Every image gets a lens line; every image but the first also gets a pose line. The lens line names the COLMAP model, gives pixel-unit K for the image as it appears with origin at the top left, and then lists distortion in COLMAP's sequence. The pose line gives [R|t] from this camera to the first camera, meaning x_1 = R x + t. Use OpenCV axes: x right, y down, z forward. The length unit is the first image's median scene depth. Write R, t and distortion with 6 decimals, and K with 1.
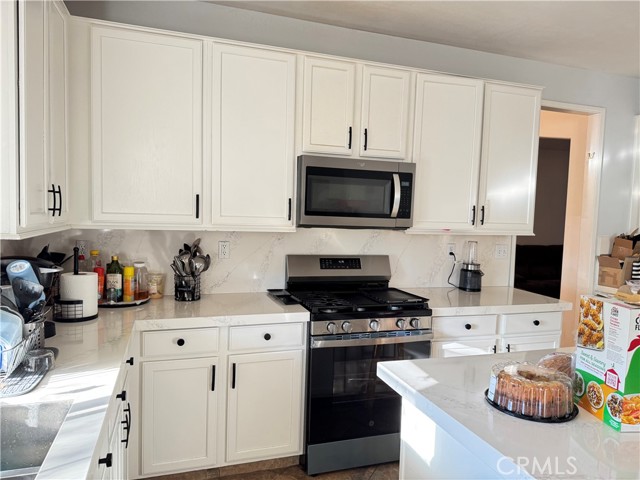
lens RADIAL K [[444.9, 0, 324.3], [0, 444.9, 241.6], [0, 0, 1]] dist [0.058863, -0.075579]
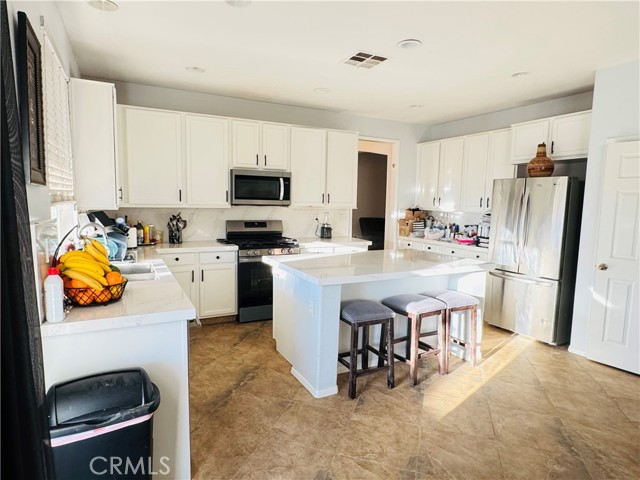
lens RADIAL K [[385.9, 0, 318.8], [0, 385.9, 241.6], [0, 0, 1]] dist [-0.003935, 0.002412]
pose [[0.989144, -0.026111, 0.144608, 0.070838], [0.018453, 0.998368, 0.054047, 0.042016], [-0.145783, -0.050792, 0.988012, -0.748523]]
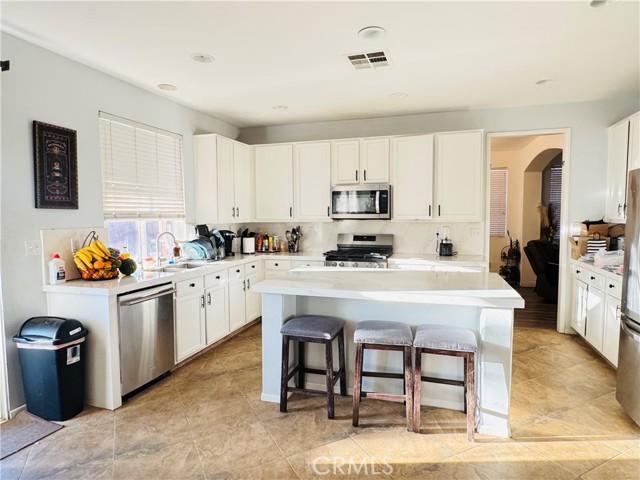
lens RADIAL K [[385.9, 0, 320.7], [0, 385.9, 241.8], [0, 0, 1]] dist [-0.003935, 0.002412]
pose [[0.802620, 0.006121, -0.596459, 0.983840], [-0.004549, 0.999981, 0.004140, 0.064977], [0.596473, -0.000610, 0.802633, -0.521670]]
